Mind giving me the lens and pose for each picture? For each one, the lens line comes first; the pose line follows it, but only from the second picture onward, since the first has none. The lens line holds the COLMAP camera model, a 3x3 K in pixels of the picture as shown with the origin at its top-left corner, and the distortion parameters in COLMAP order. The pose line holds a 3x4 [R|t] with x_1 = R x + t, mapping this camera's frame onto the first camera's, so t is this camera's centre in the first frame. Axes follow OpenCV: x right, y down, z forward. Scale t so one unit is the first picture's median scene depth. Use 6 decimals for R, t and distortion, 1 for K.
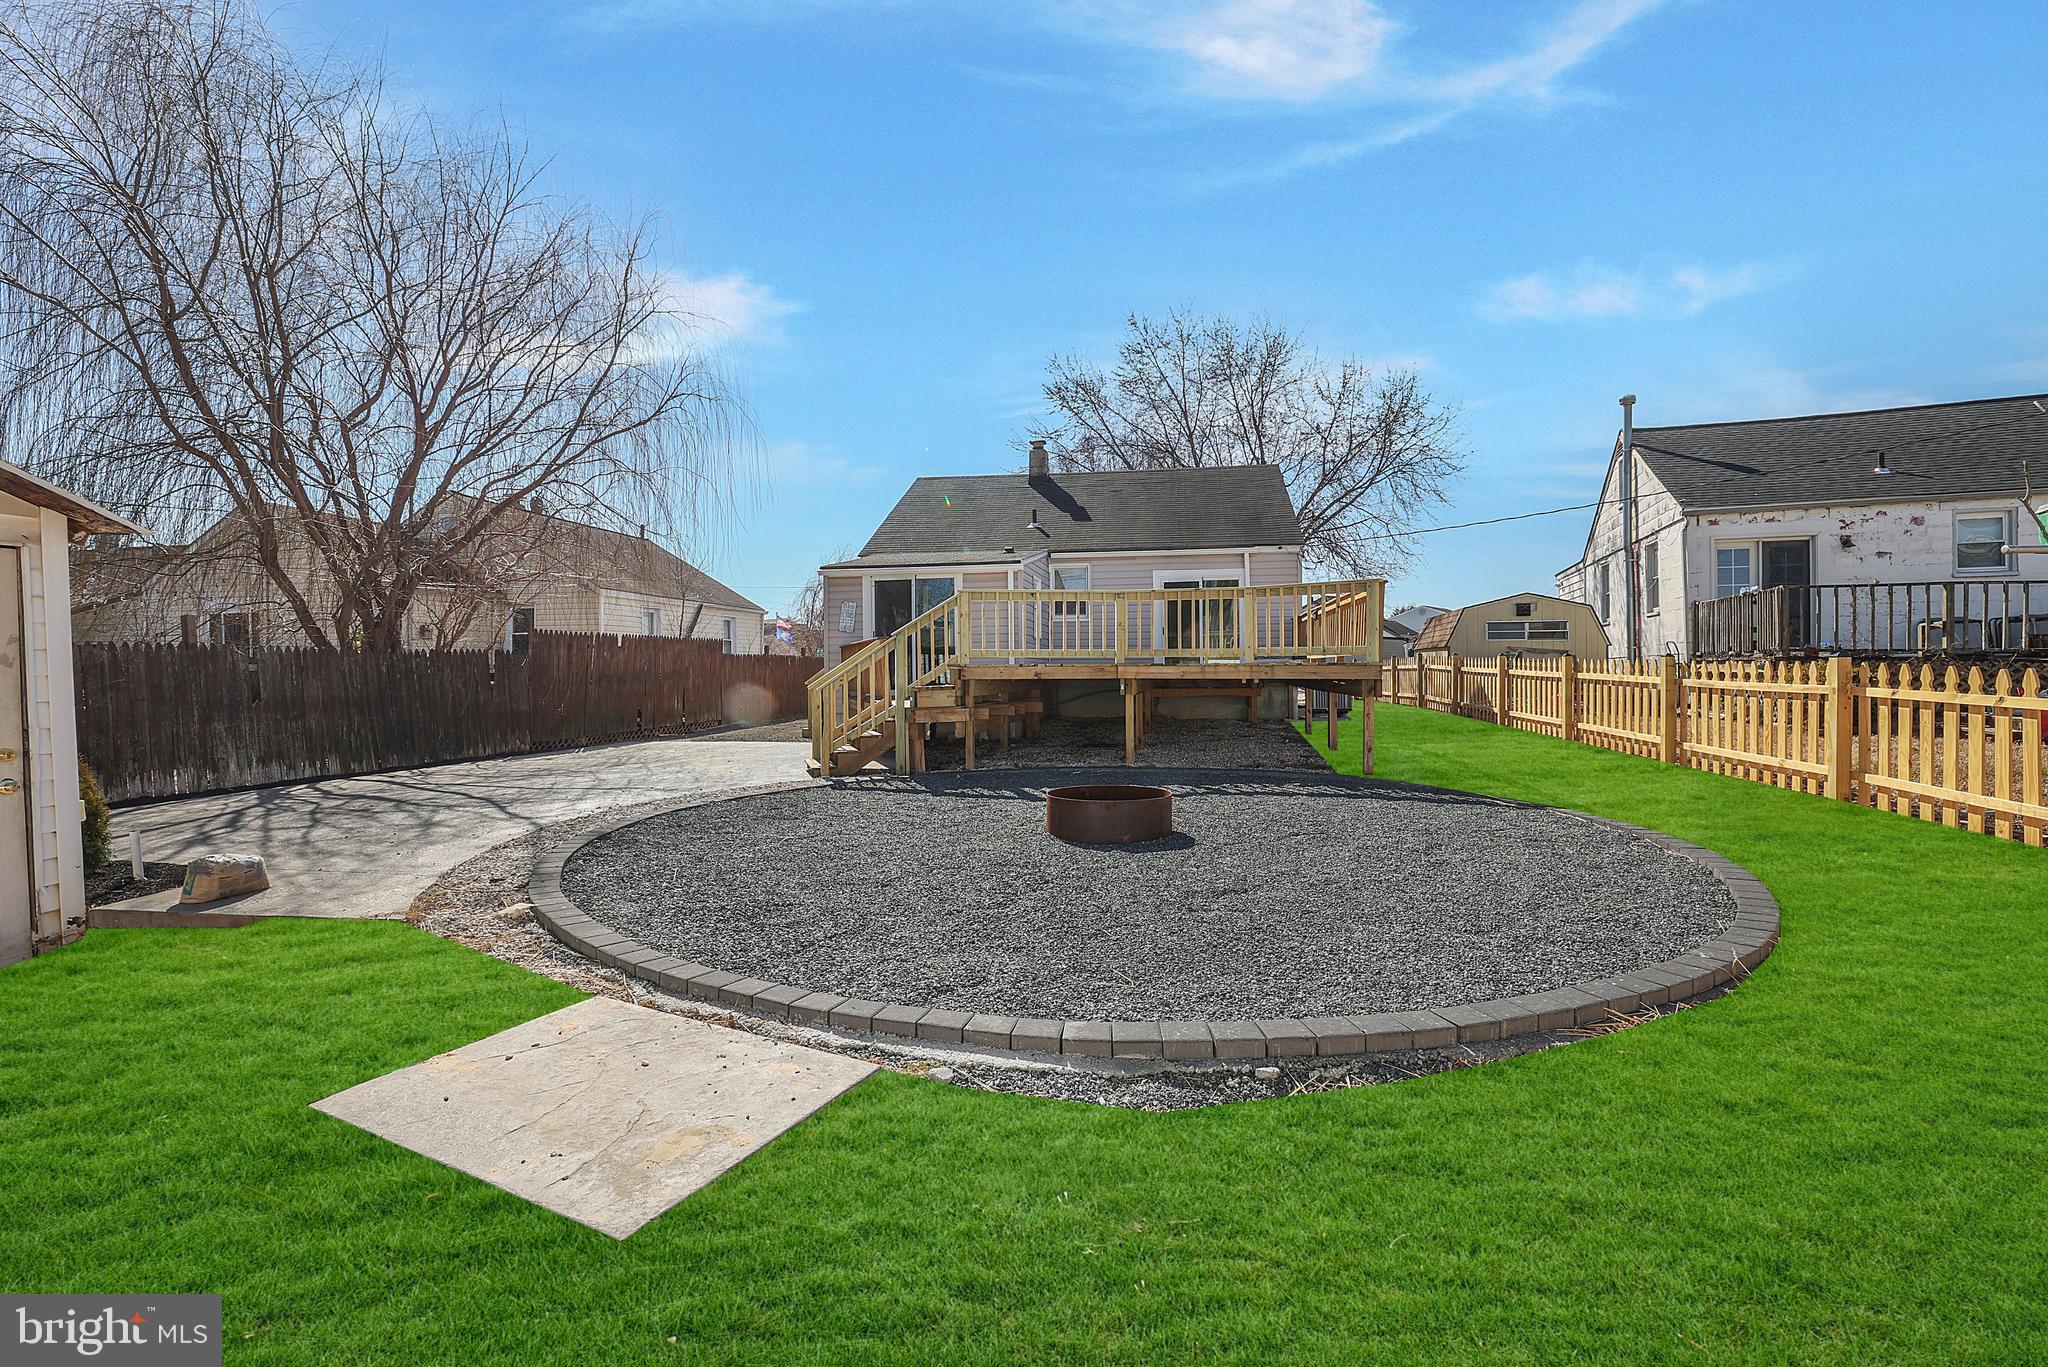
lens RADIAL K [[891.2, 0, 1011.7], [0, 891.2, 683.6], [0, 0, 1]] dist [-0.047811, 0.019445]
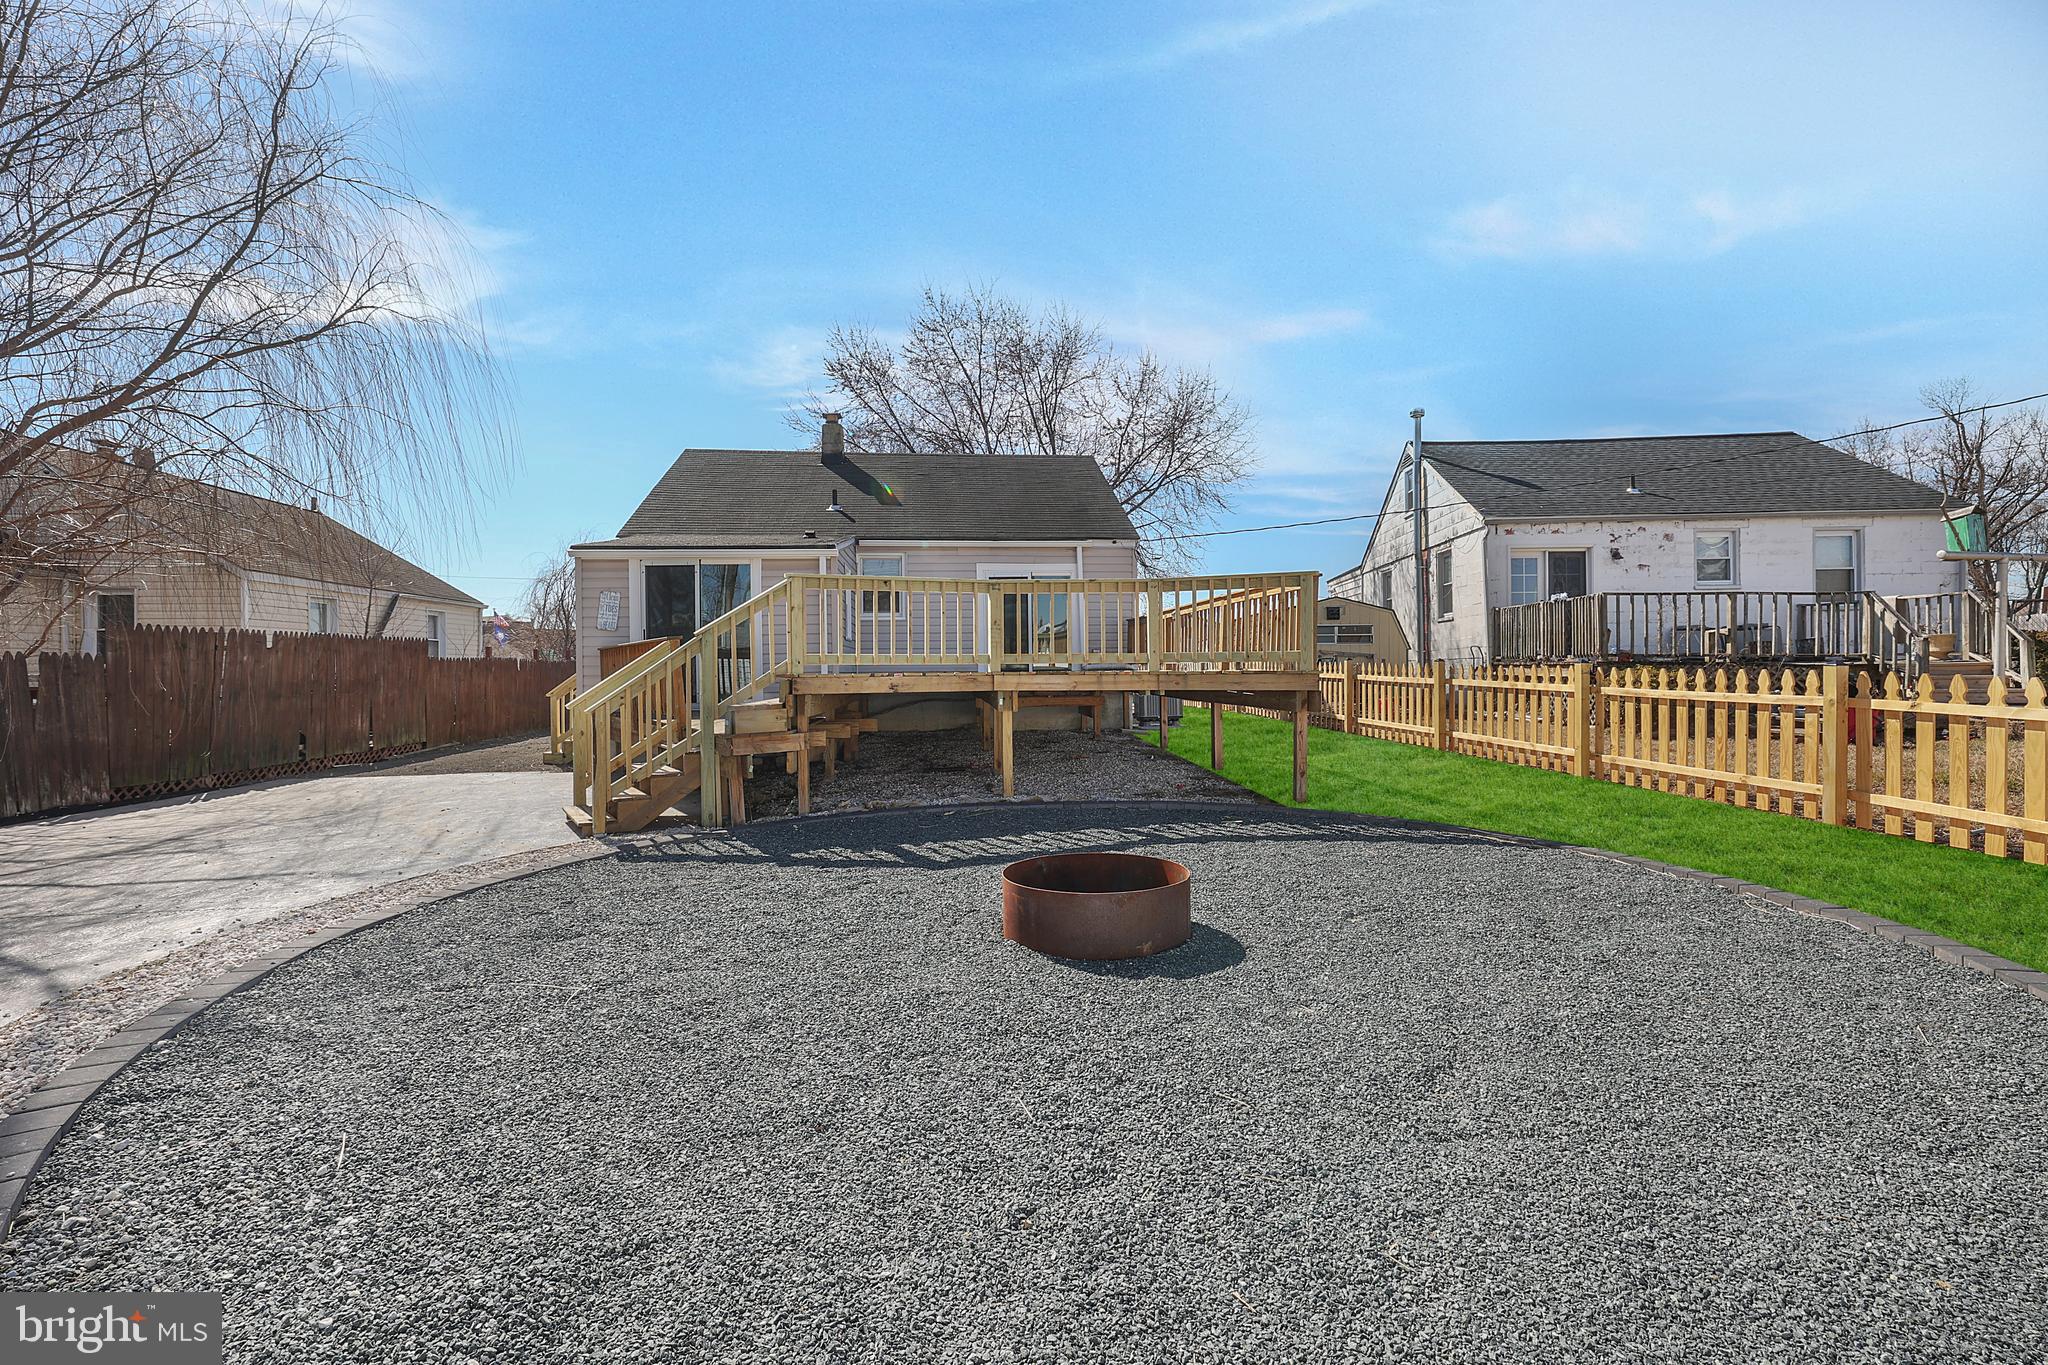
lens RADIAL K [[891.2, 0, 1011.7], [0, 891.2, 682.6], [0, 0, 1]] dist [-0.047811, 0.019445]
pose [[0.961995, -0.007188, 0.272974, -0.054237], [0.008011, 0.999966, -0.001900, -0.007545], [-0.272951, 0.004015, 0.962020, 0.152489]]
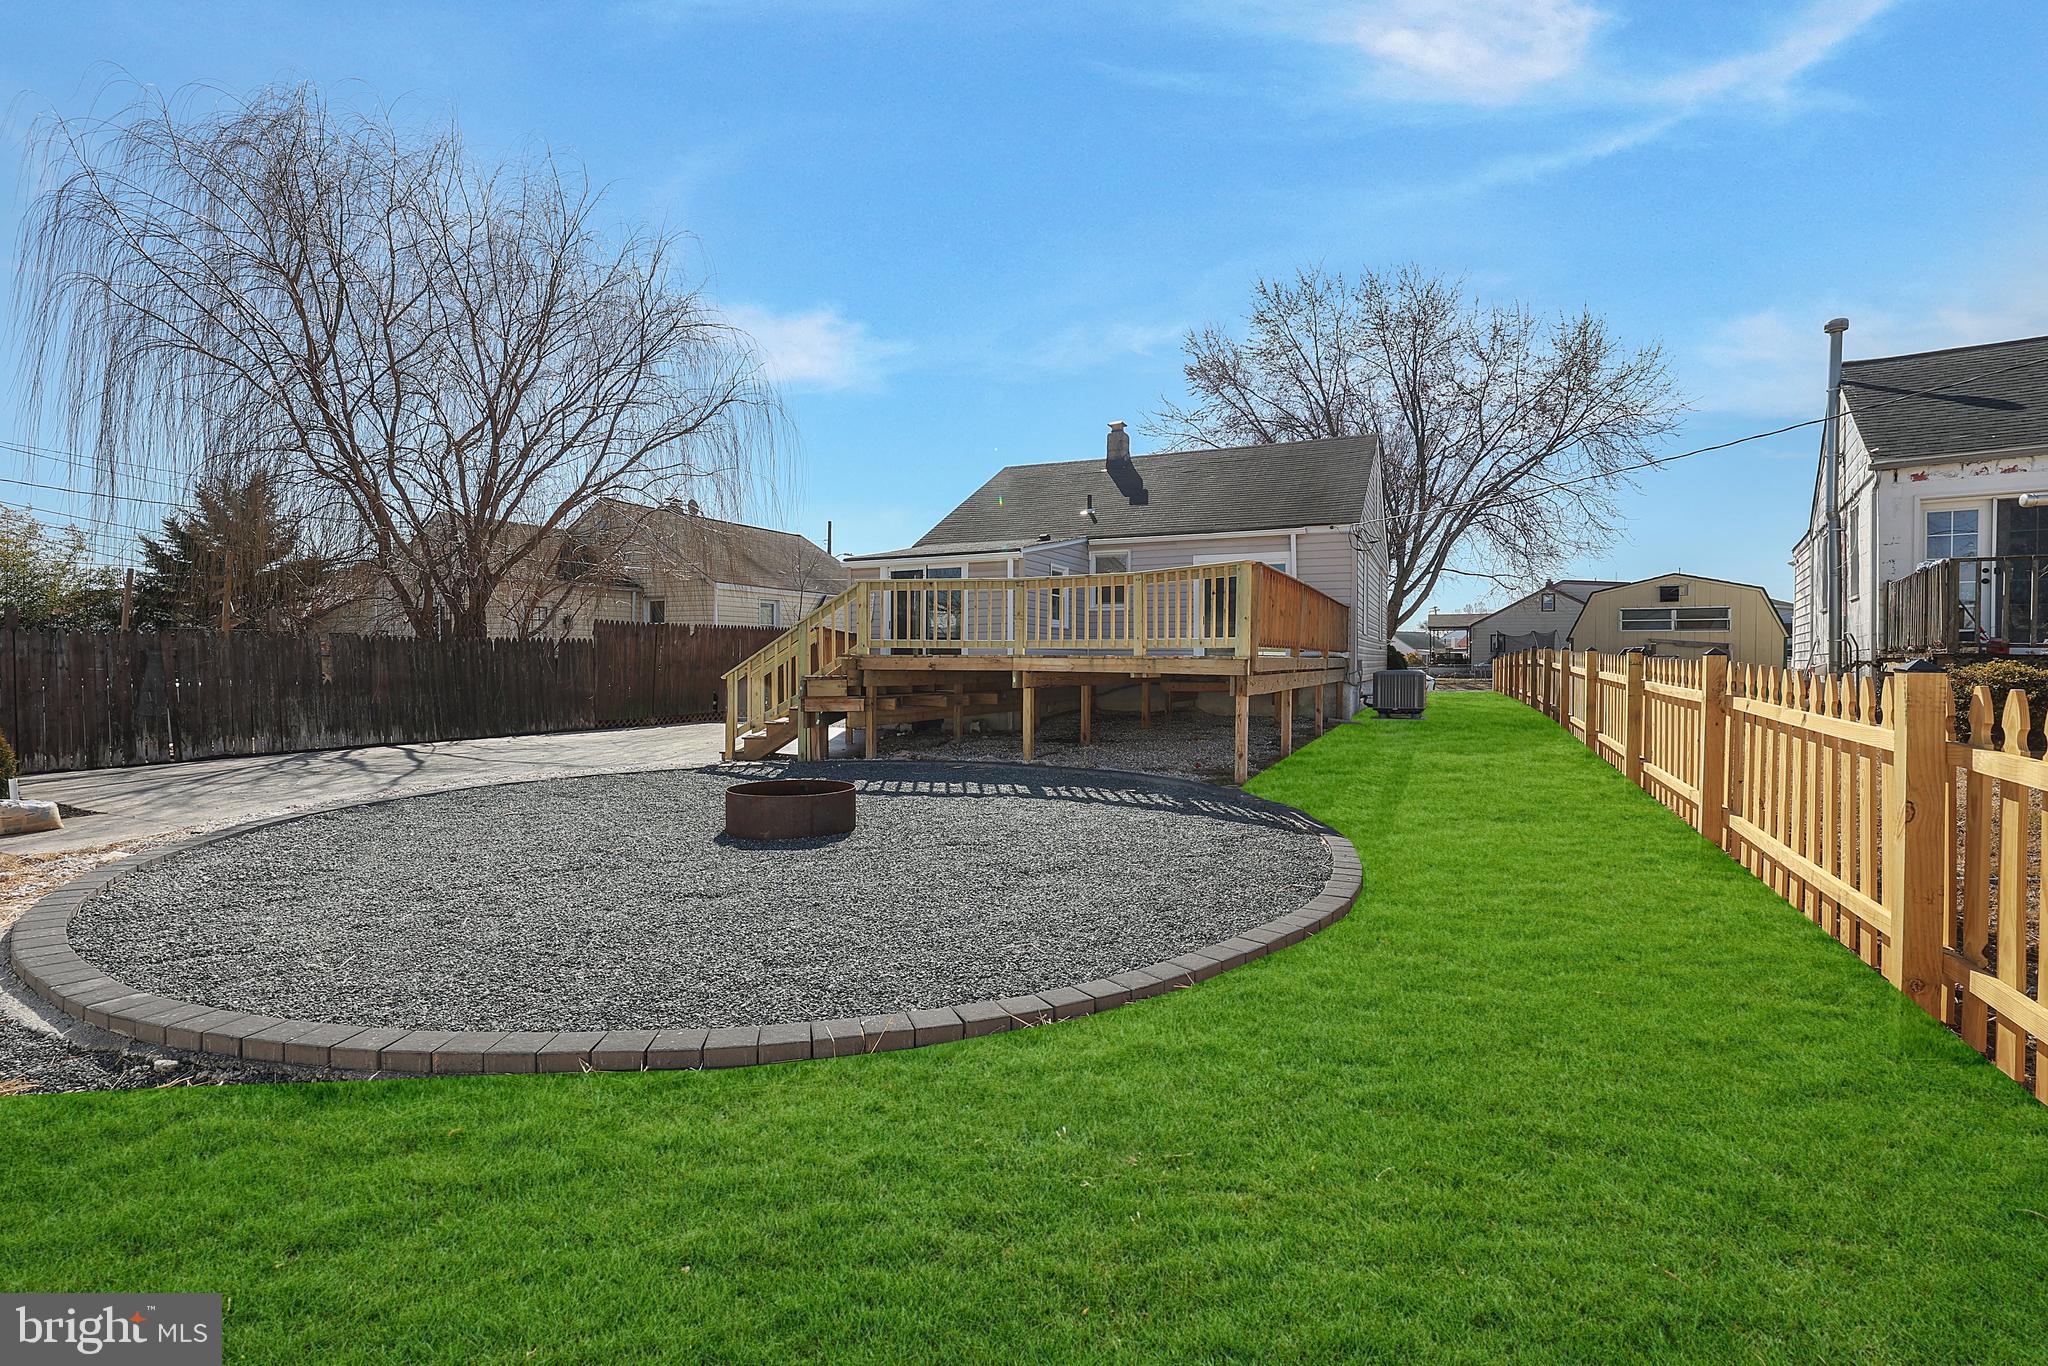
lens RADIAL K [[891.2, 0, 1011.7], [0, 891.2, 683.1], [0, 0, 1]] dist [-0.047811, 0.019445]
pose [[0.962826, 0.017119, -0.269580, 0.247827], [-0.013978, 0.999810, 0.013564, -0.003444], [0.269761, -0.009291, 0.962882, 0.052275]]
